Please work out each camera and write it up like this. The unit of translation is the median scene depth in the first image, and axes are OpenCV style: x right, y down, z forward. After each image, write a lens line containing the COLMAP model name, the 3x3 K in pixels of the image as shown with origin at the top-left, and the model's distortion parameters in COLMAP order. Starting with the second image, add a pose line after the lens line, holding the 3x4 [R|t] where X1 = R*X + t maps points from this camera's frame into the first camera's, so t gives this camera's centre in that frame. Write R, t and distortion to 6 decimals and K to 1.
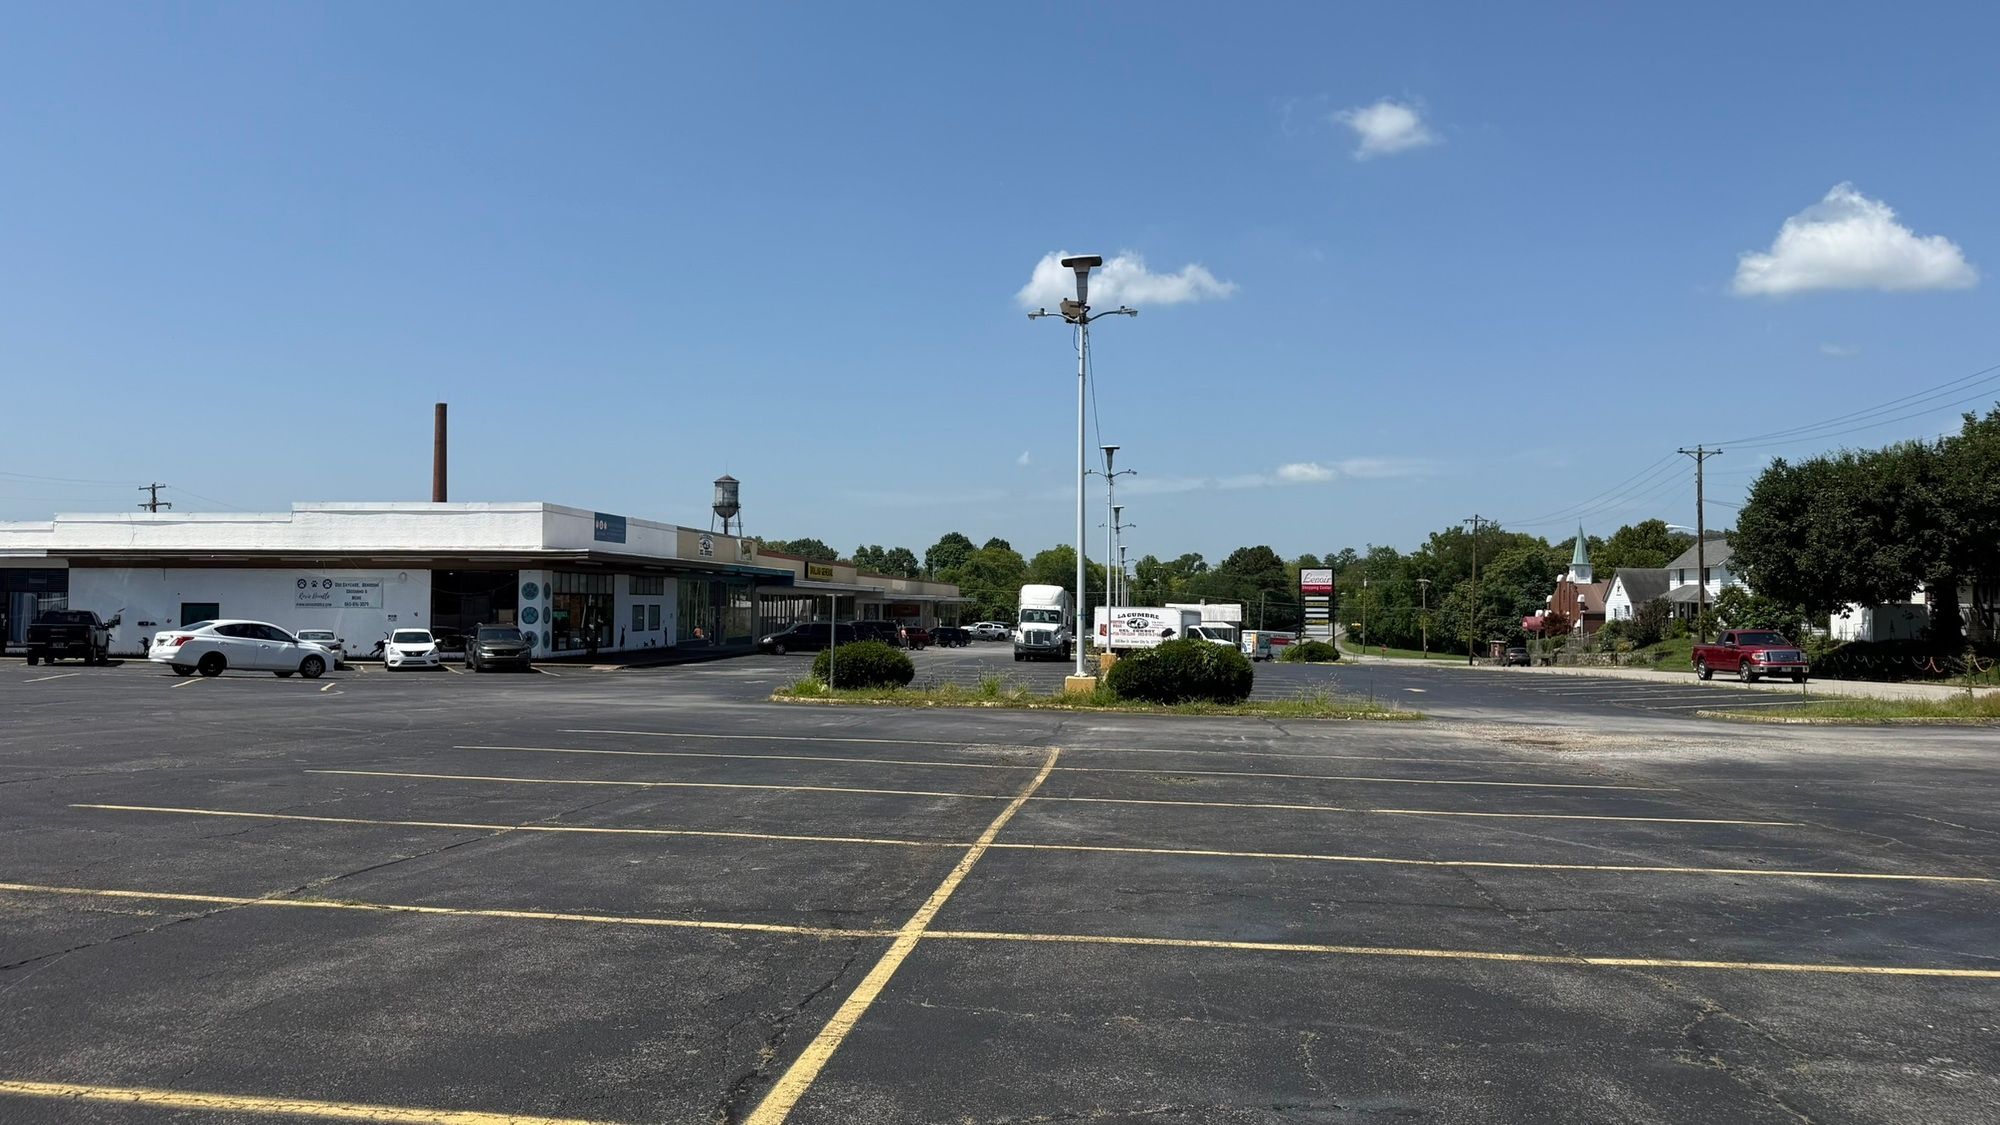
lens RADIAL K [[1397.6, 0, 1000.0], [0, 1397.6, 562.5], [0, 0, 1]] dist [0.146268, -0.208591]
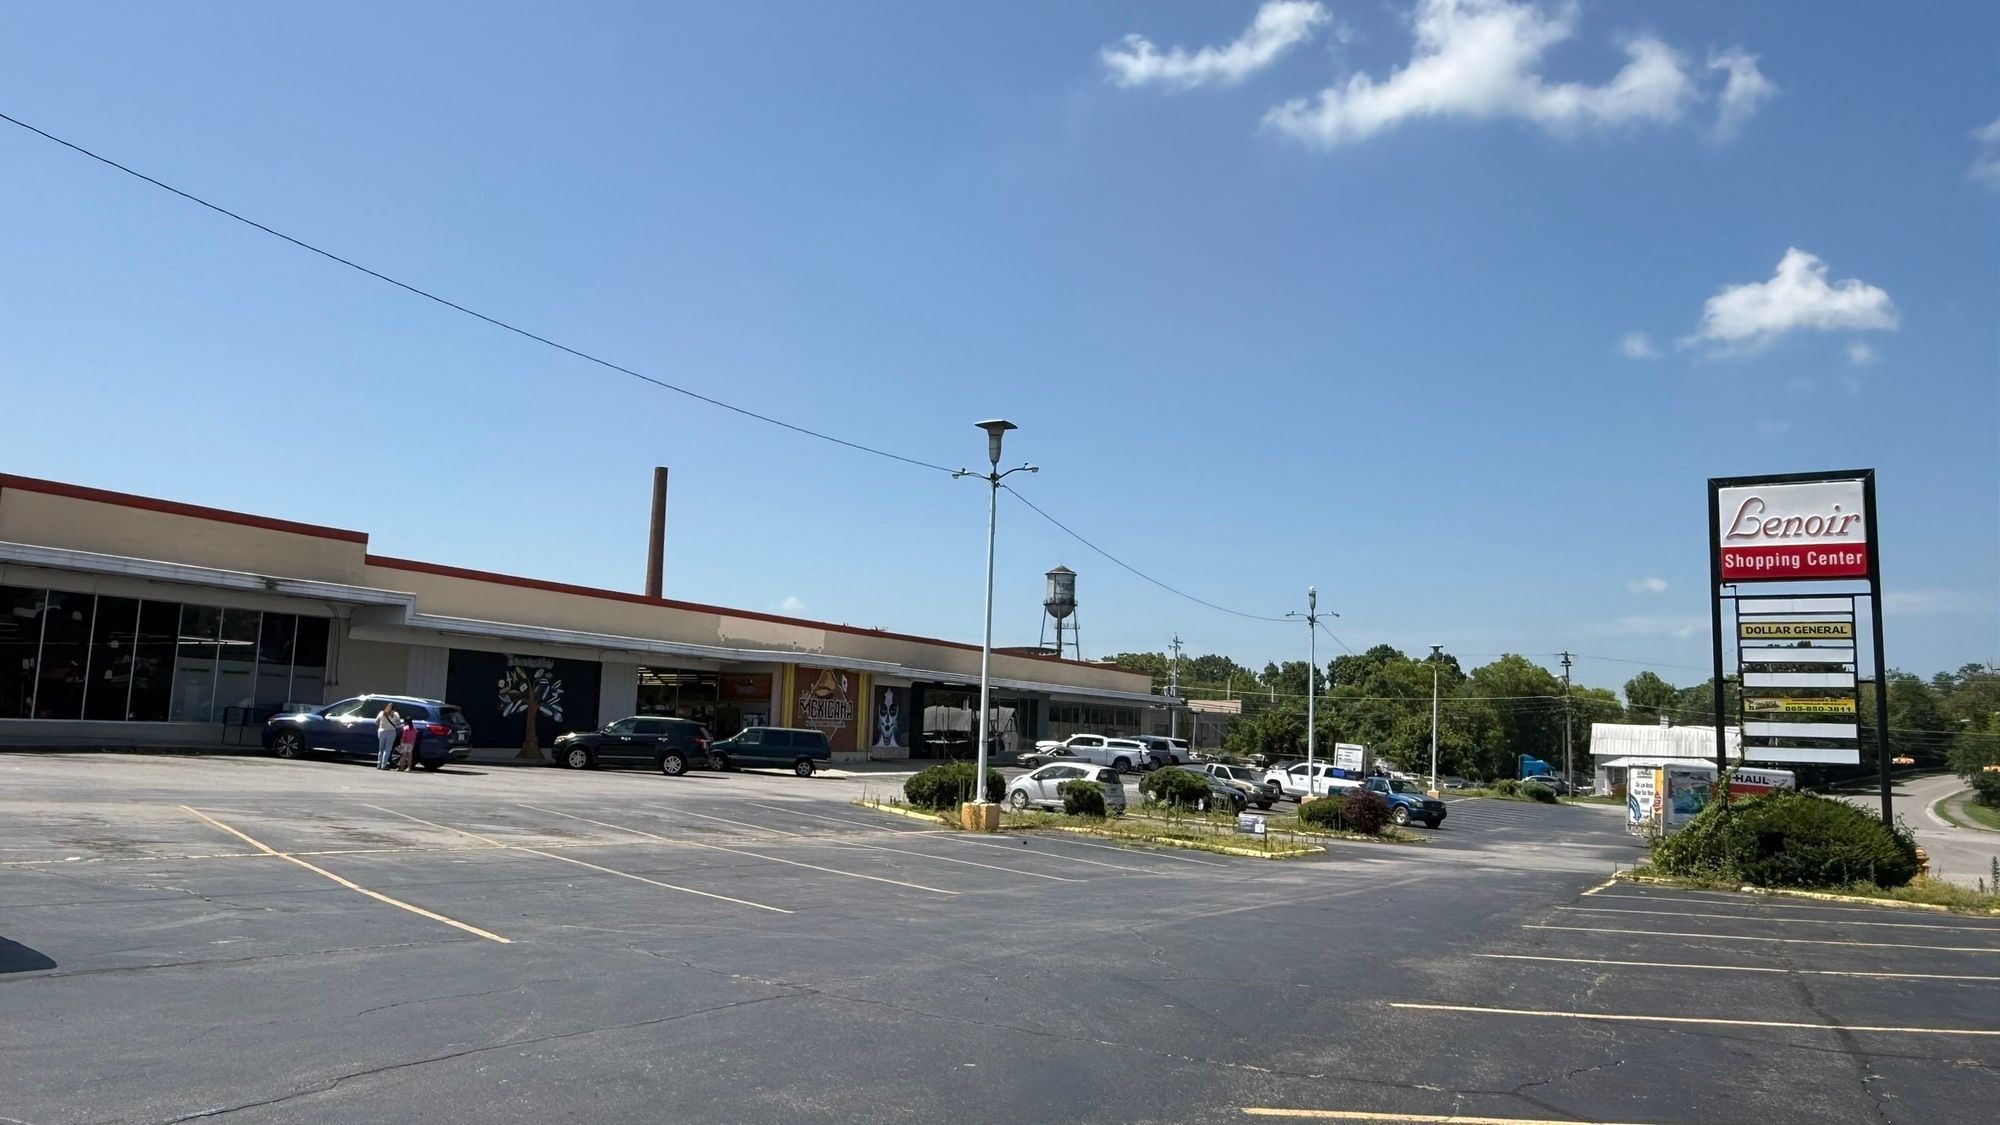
lens RADIAL K [[1391.7, 0, 1000.0], [0, 1391.7, 562.5], [0, 0, 1]] dist [-0.003860, 0.000811]
pose [[0.932908, -0.021198, -0.359491, 0.305719], [-0.014526, 0.995238, -0.096383, 0.069863], [0.359822, 0.095139, 0.928158, 1.220257]]
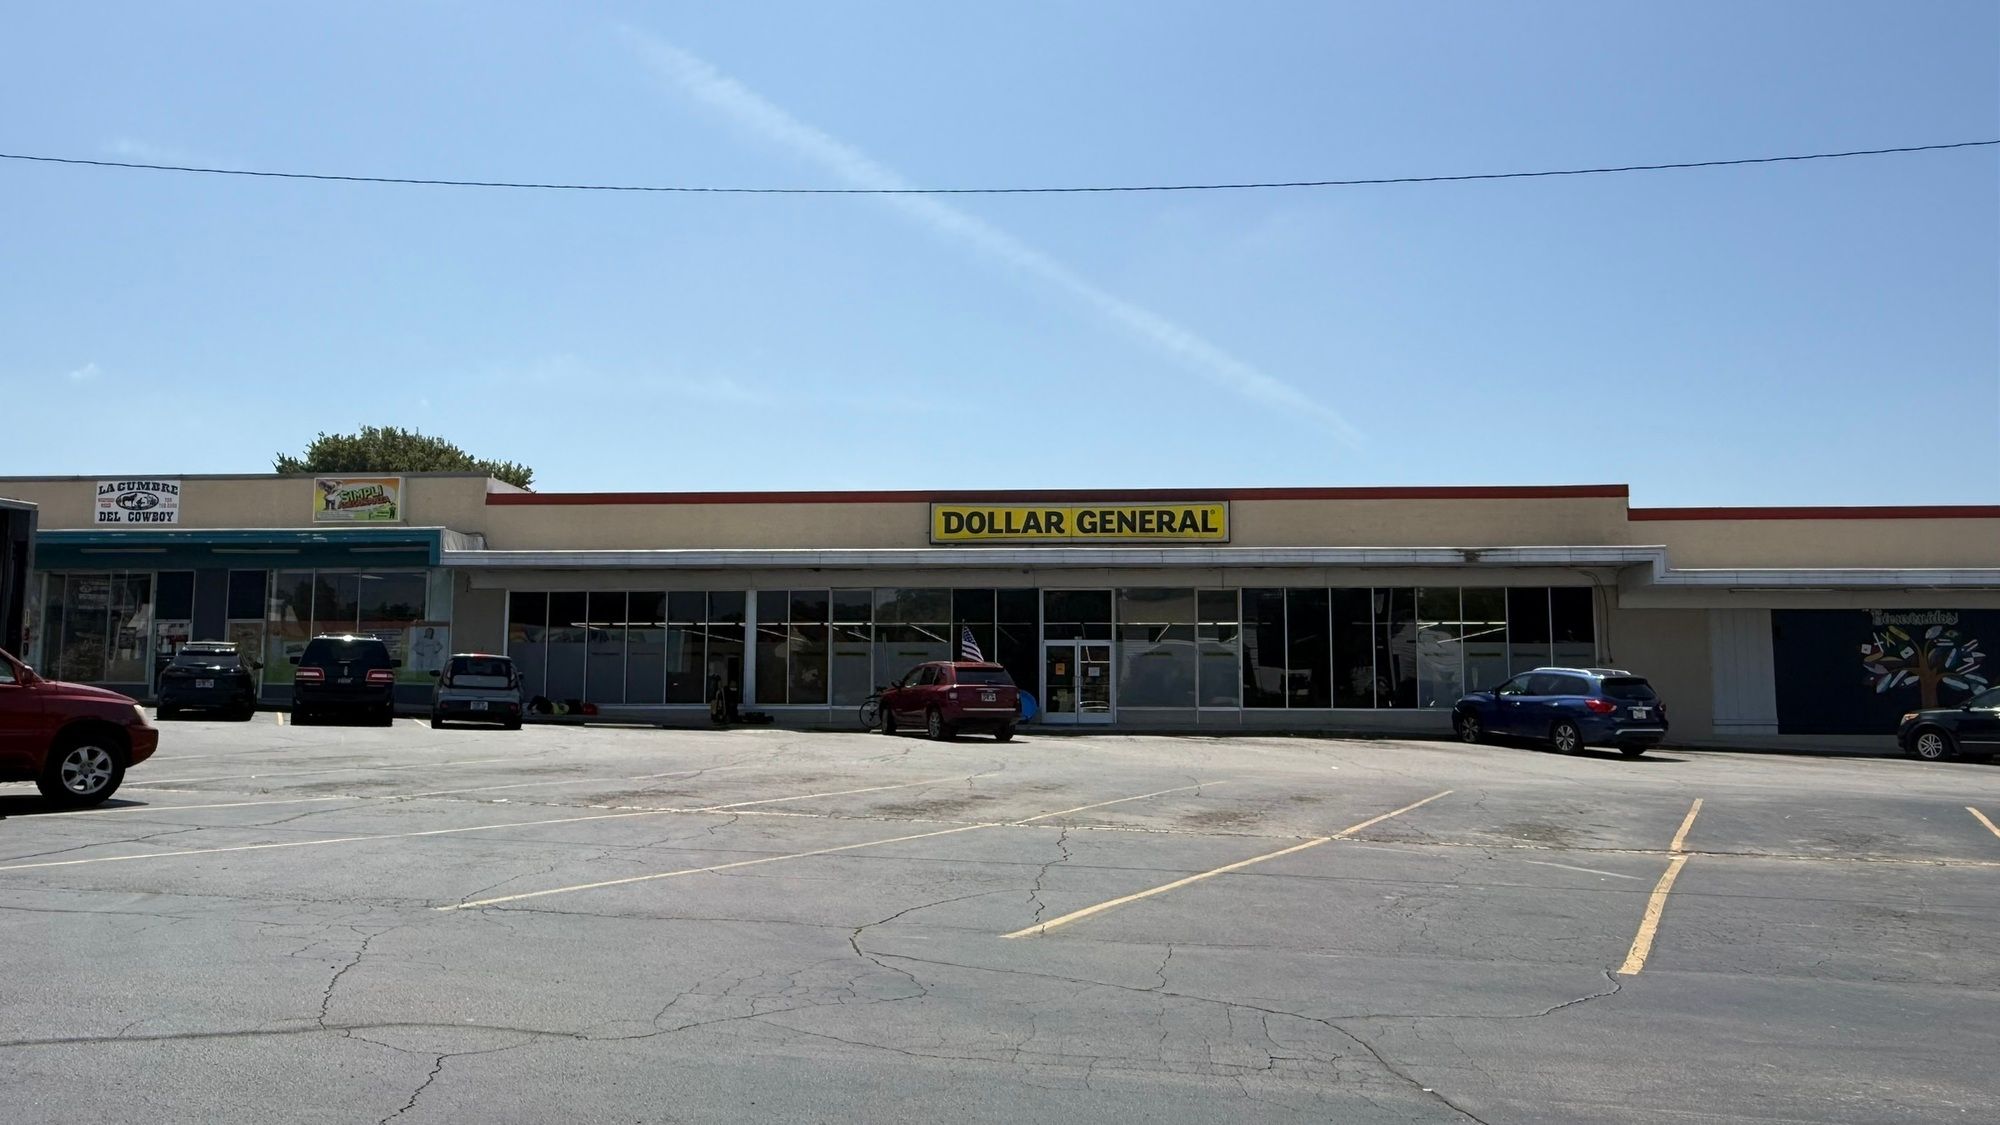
lens RADIAL K [[1391.7, 0, 1000.0], [0, 1391.7, 562.5], [0, 0, 1]] dist [-0.003860, 0.000811]
pose [[0.028339, -0.112513, -0.993246, 0.337323], [0.026619, 0.993378, -0.111768, 0.083638], [0.999244, -0.023272, 0.031146, 1.431296]]
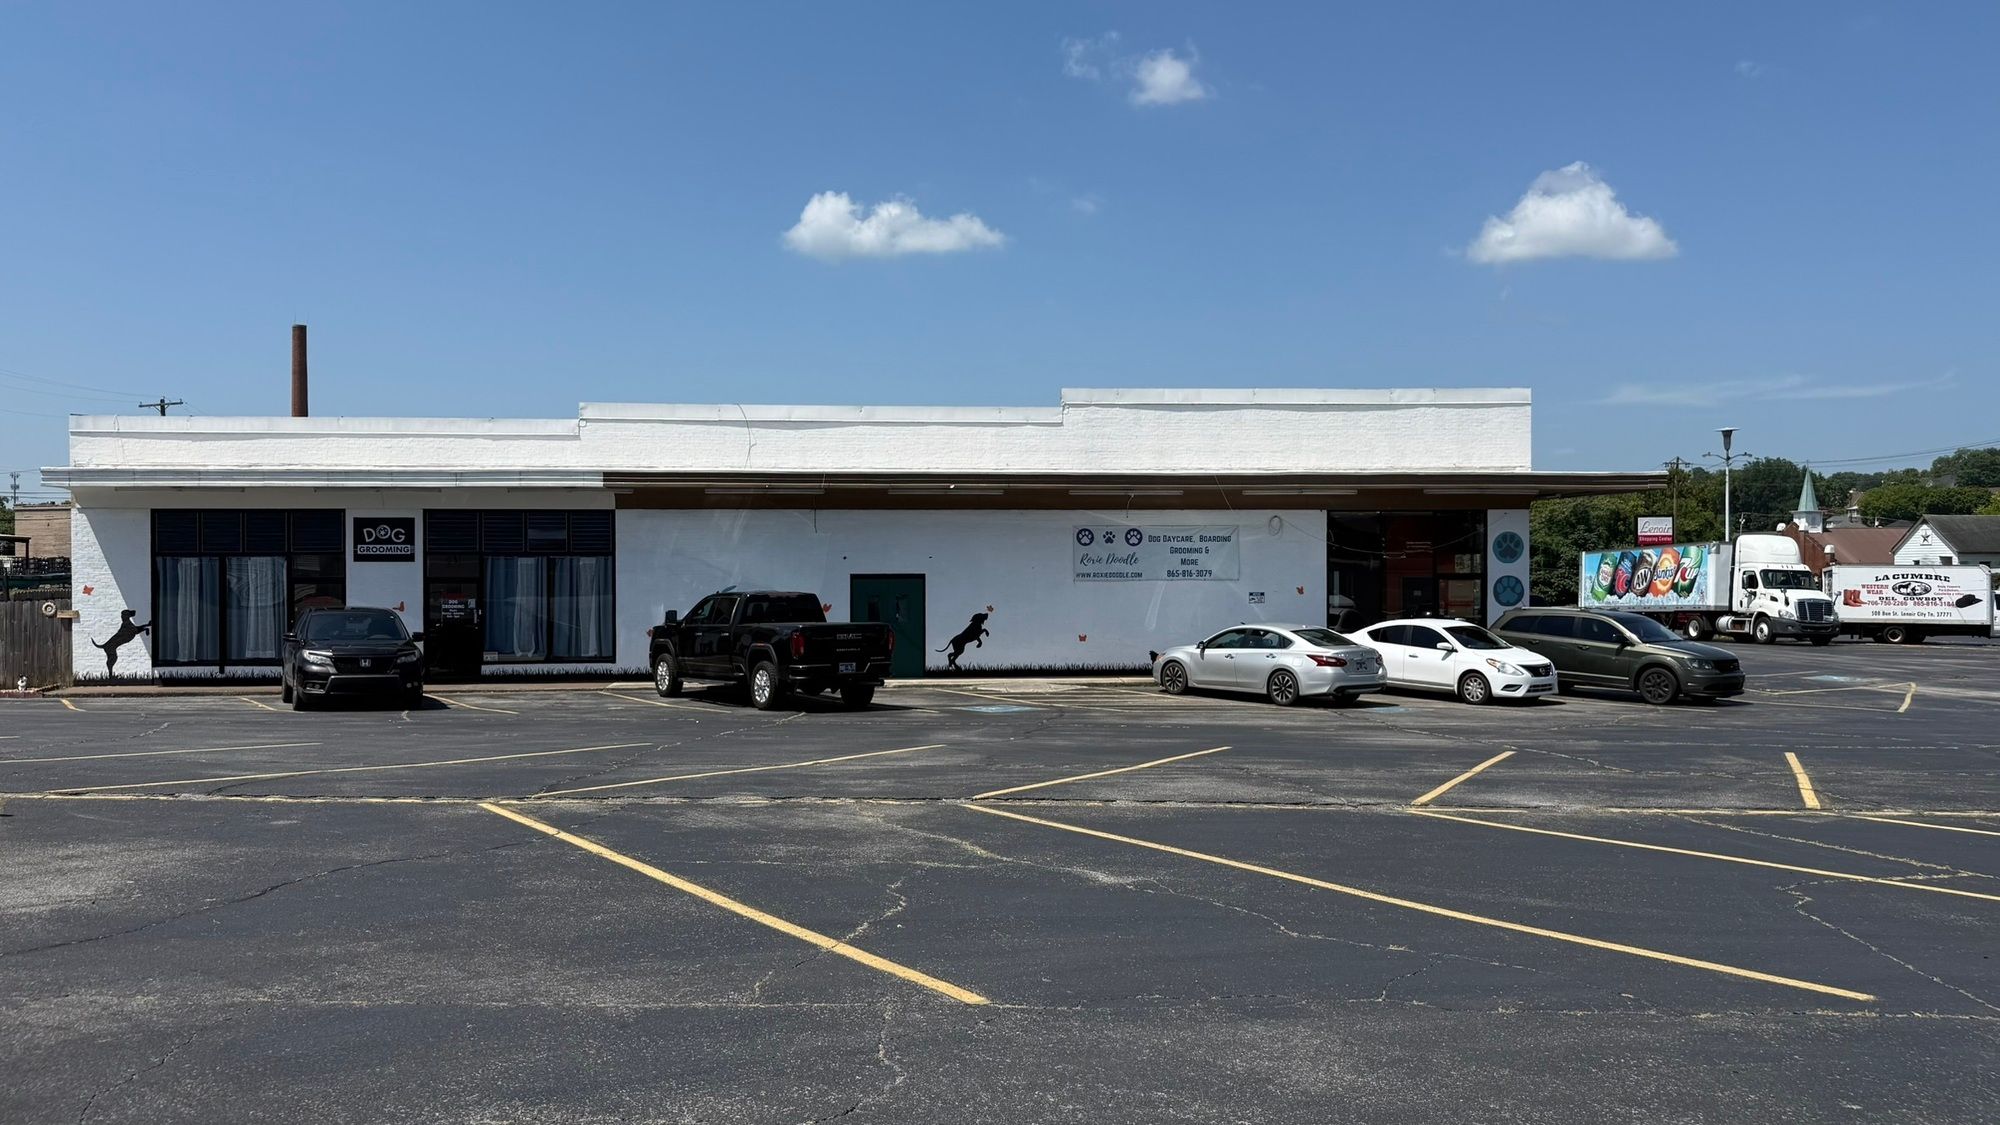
lens RADIAL K [[1437.7, 0, 1000.0], [0, 1437.7, 562.5], [0, 0, 1]] dist [0.085094, -0.235069]
pose [[0.985705, -0.009553, 0.168207, -0.508040], [0.004380, 0.999507, 0.031100, 0.006119], [-0.168421, -0.029919, 0.985261, 0.384756]]
